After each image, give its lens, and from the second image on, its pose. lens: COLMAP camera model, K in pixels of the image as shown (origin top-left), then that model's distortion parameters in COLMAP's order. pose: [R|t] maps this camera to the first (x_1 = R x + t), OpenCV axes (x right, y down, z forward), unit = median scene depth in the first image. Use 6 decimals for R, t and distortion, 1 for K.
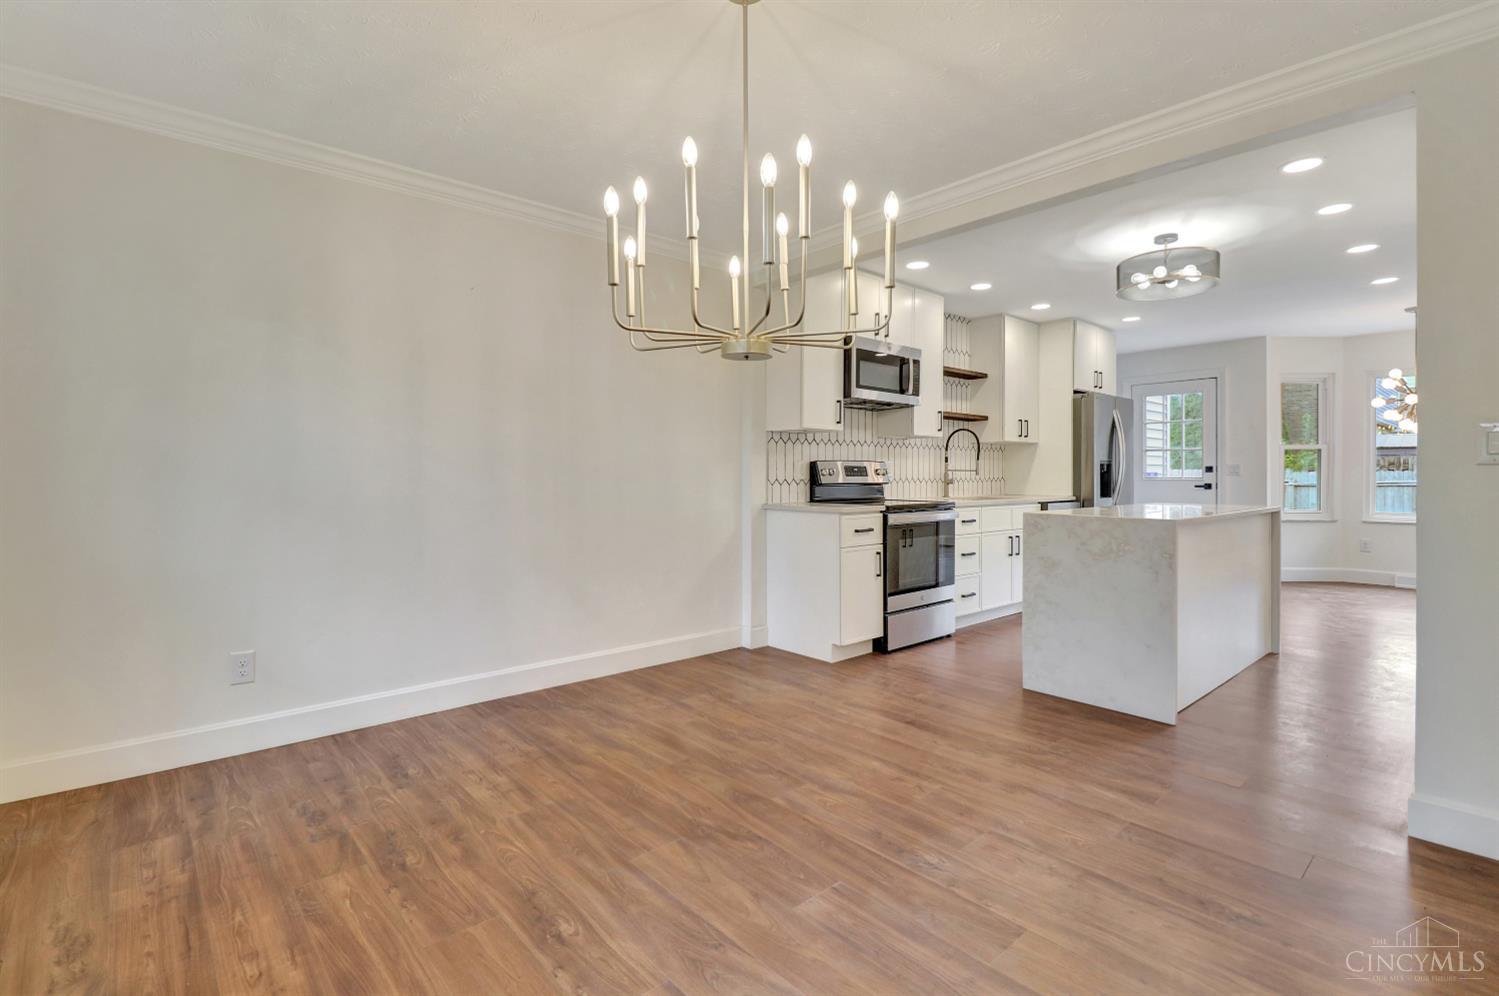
lens RADIAL K [[700.4, 0, 737.5], [0, 700.4, 451.7], [0, 0, 1]] dist [0.029338, -0.029809]
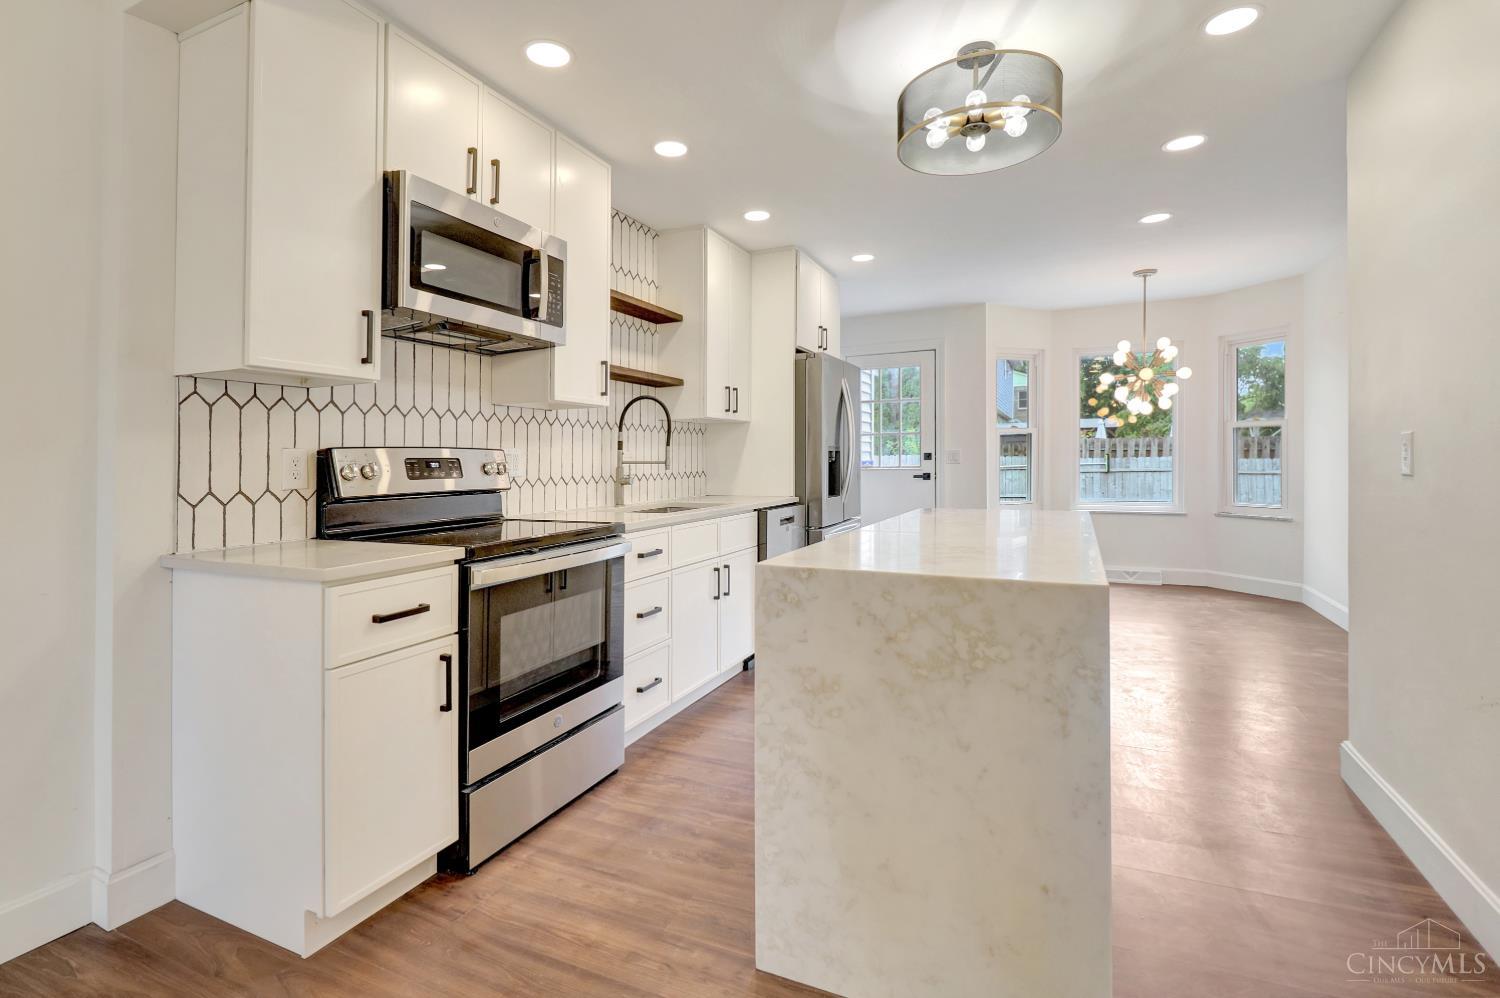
lens RADIAL K [[700.8, 0, 738.0], [0, 700.8, 452.6], [0, 0, 1]] dist [0.029338, -0.029809]
pose [[0.913671, -0.005925, 0.406412, 0.158904], [-0.001636, 0.999832, 0.018255, 0.007234], [-0.406452, -0.017344, 0.913507, 0.440980]]
